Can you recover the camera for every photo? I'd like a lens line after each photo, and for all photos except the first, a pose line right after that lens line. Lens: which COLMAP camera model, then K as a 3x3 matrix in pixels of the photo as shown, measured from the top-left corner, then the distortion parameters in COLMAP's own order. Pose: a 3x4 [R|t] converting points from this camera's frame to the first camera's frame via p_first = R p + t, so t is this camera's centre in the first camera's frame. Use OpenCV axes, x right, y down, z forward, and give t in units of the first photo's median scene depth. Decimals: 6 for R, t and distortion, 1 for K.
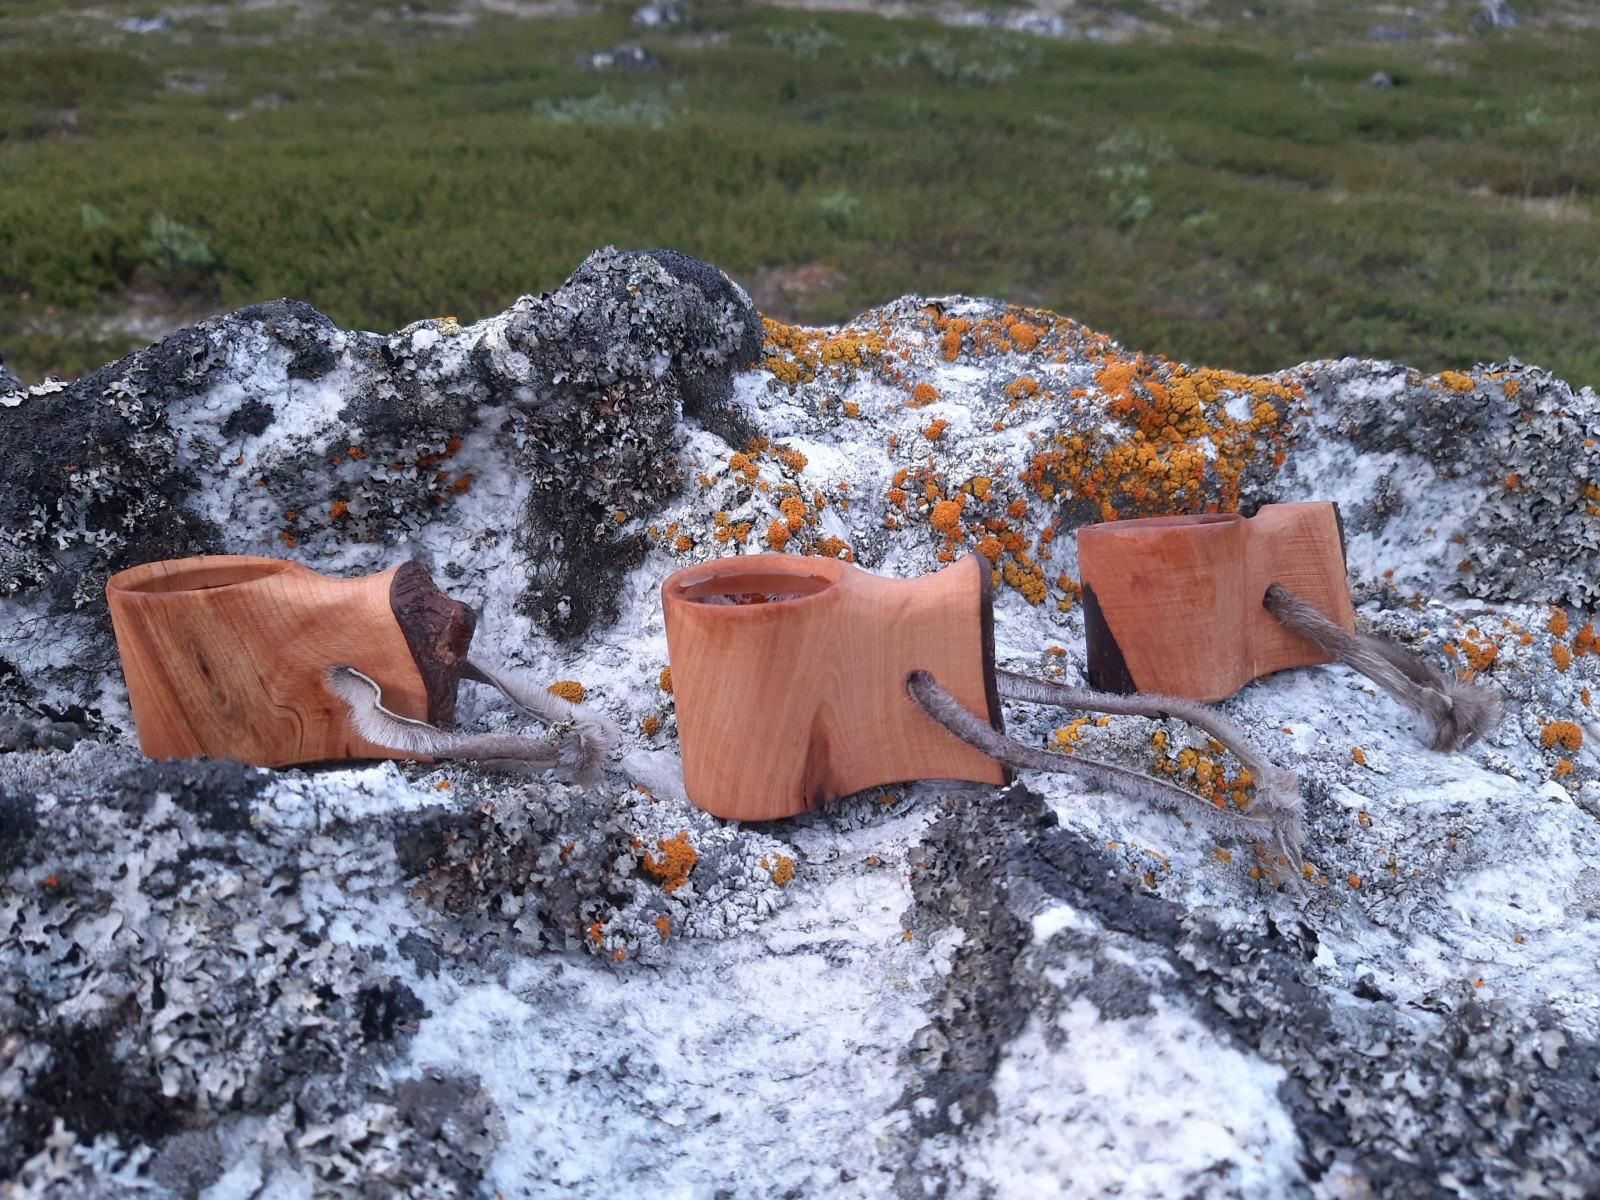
lens RADIAL K [[1251.1, 0, 800.0], [0, 1251.1, 600.0], [0, 0, 1]] dist [0.088552, -0.198105]
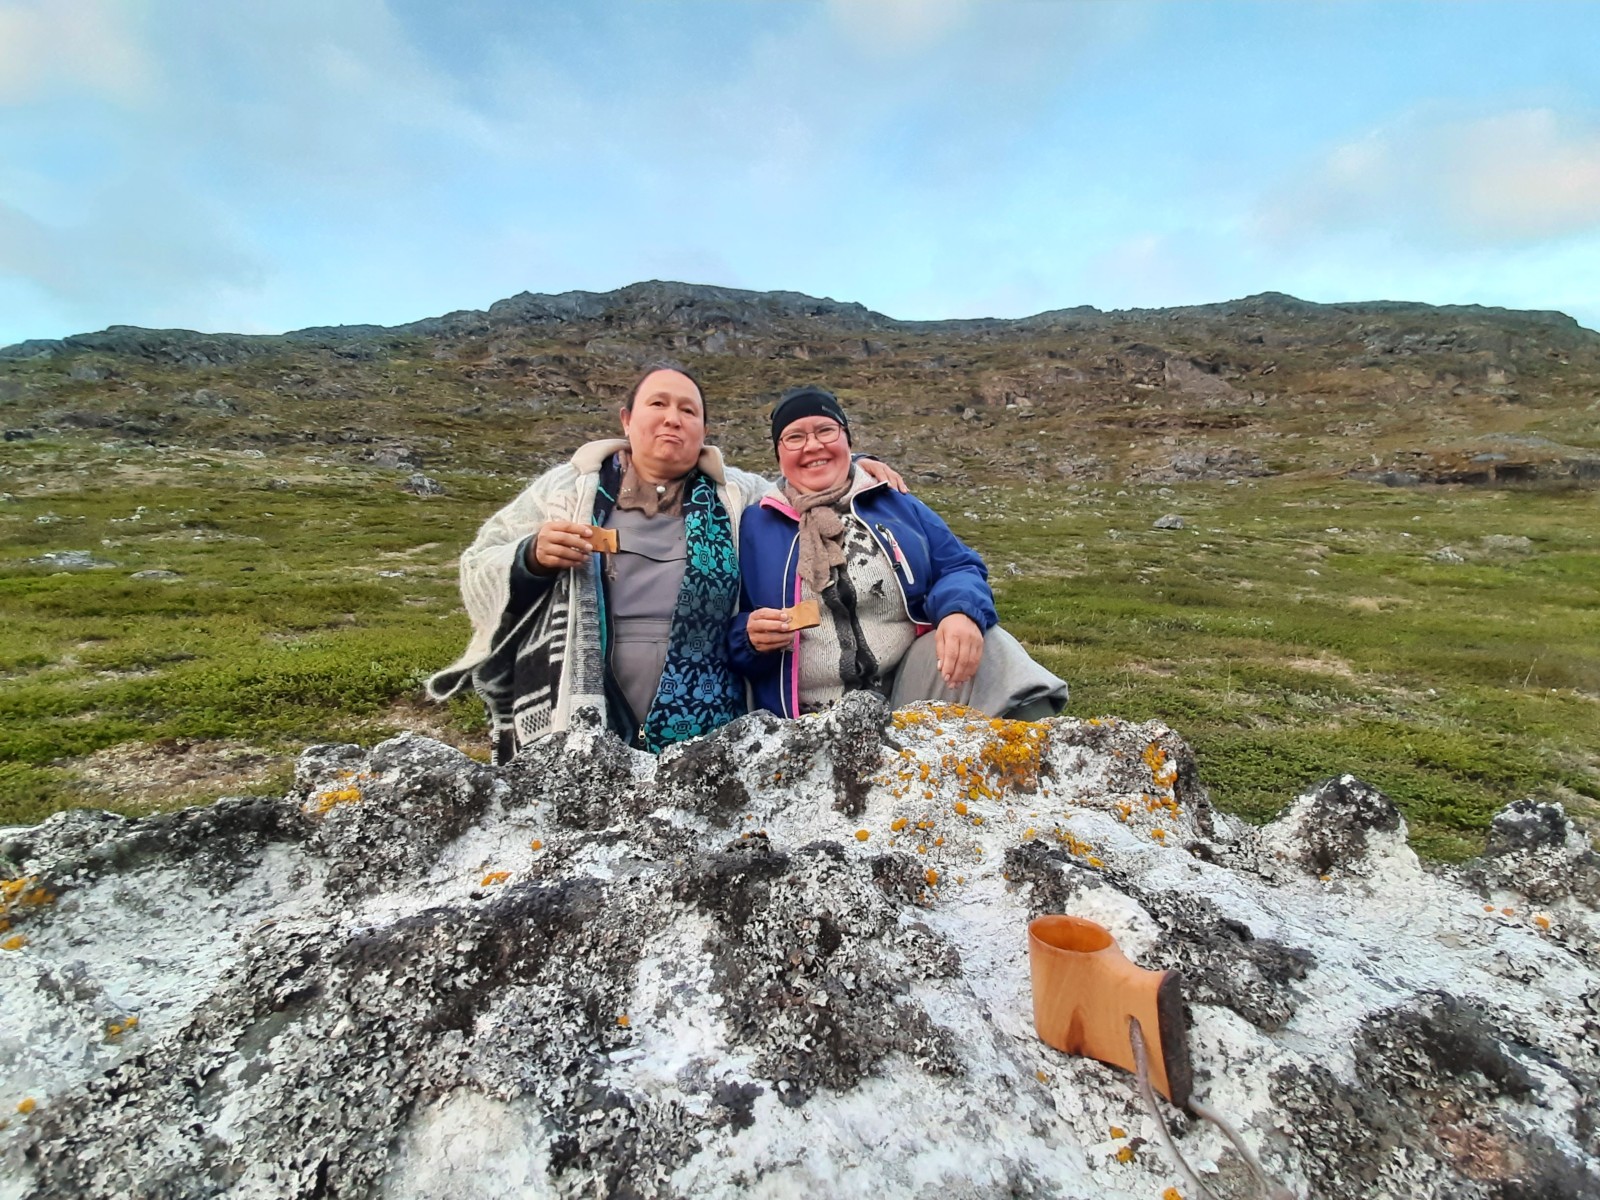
lens RADIAL K [[626.9, 0, 805.7], [0, 626.9, 607.6], [0, 0, 1]] dist [0.016746, -0.015324]
pose [[0.988567, -0.009382, 0.150490, -0.506827], [0.063569, 0.930960, -0.359545, 0.094761], [-0.136727, 0.365001, 0.920913, -0.542924]]
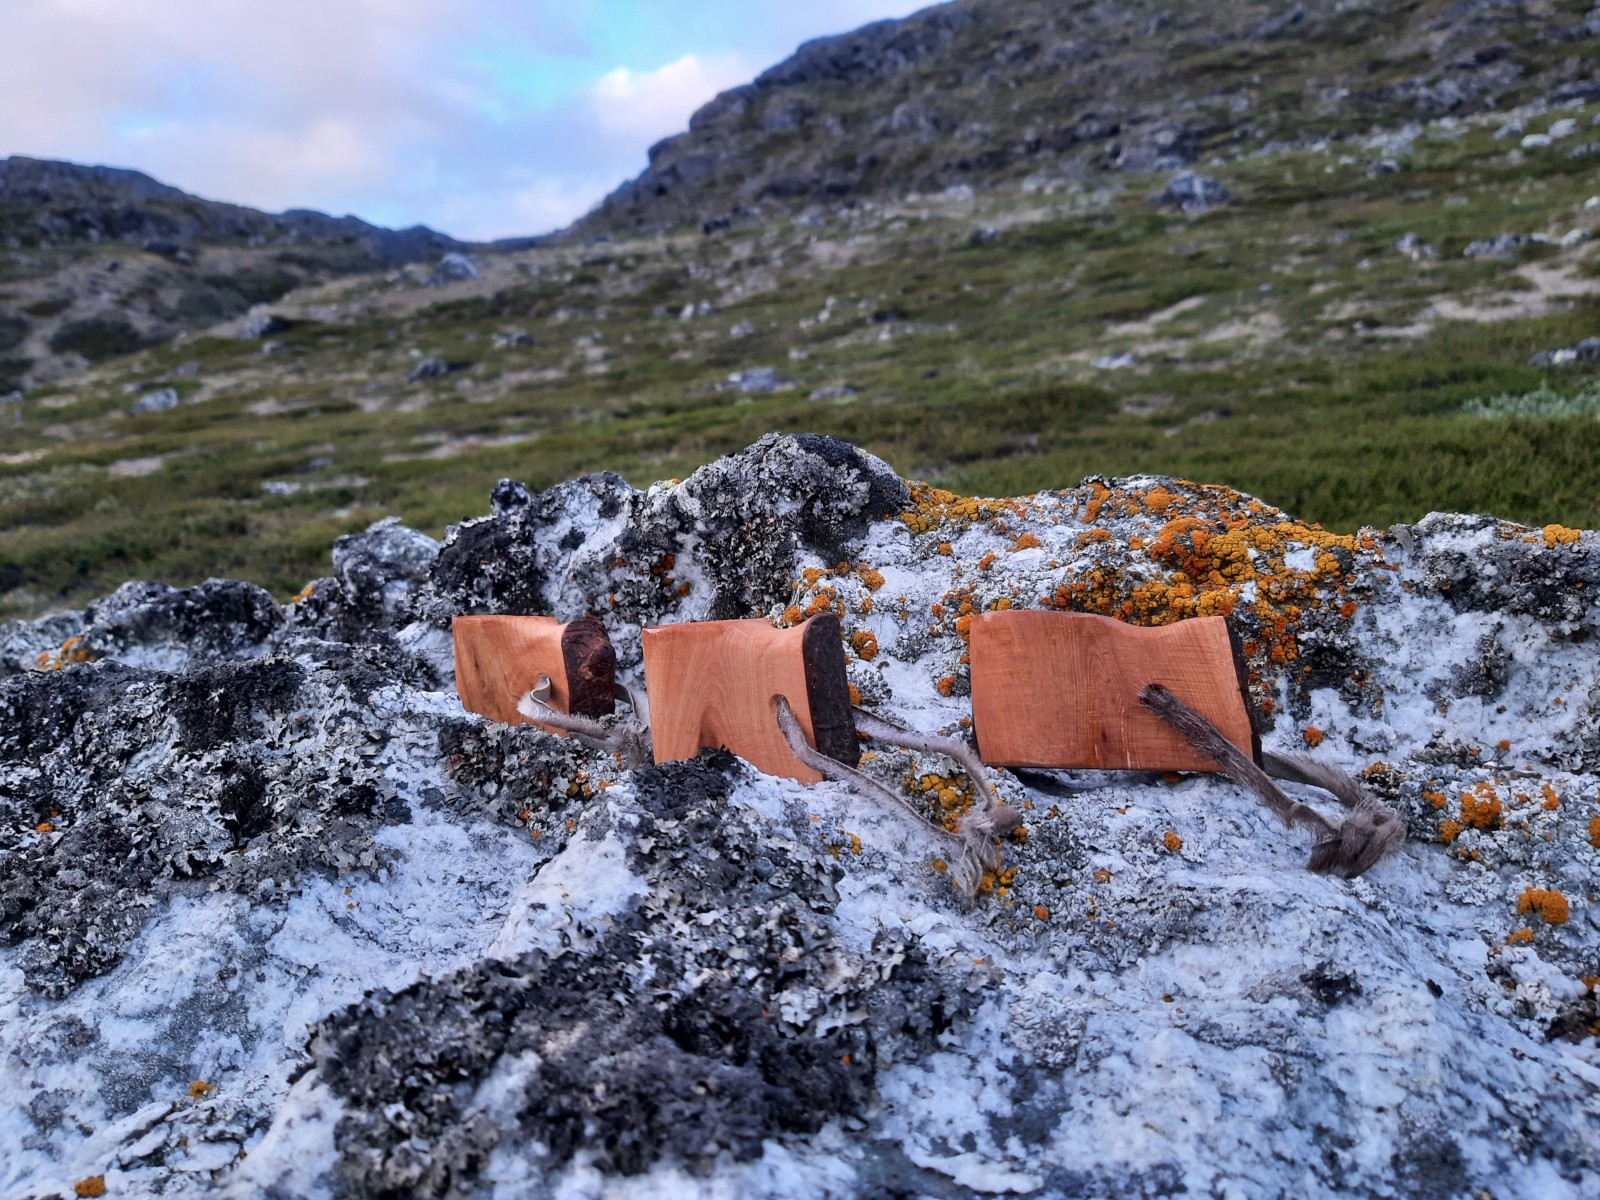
lens RADIAL K [[1251.1, 0, 800.0], [0, 1251.1, 600.0], [0, 0, 1]] dist [0.088552, -0.198105]
pose [[0.758766, 0.027671, -0.650775, 0.812812], [-0.178393, 0.969725, -0.166763, 0.145708], [0.626459, 0.242628, 0.740730, -0.019638]]
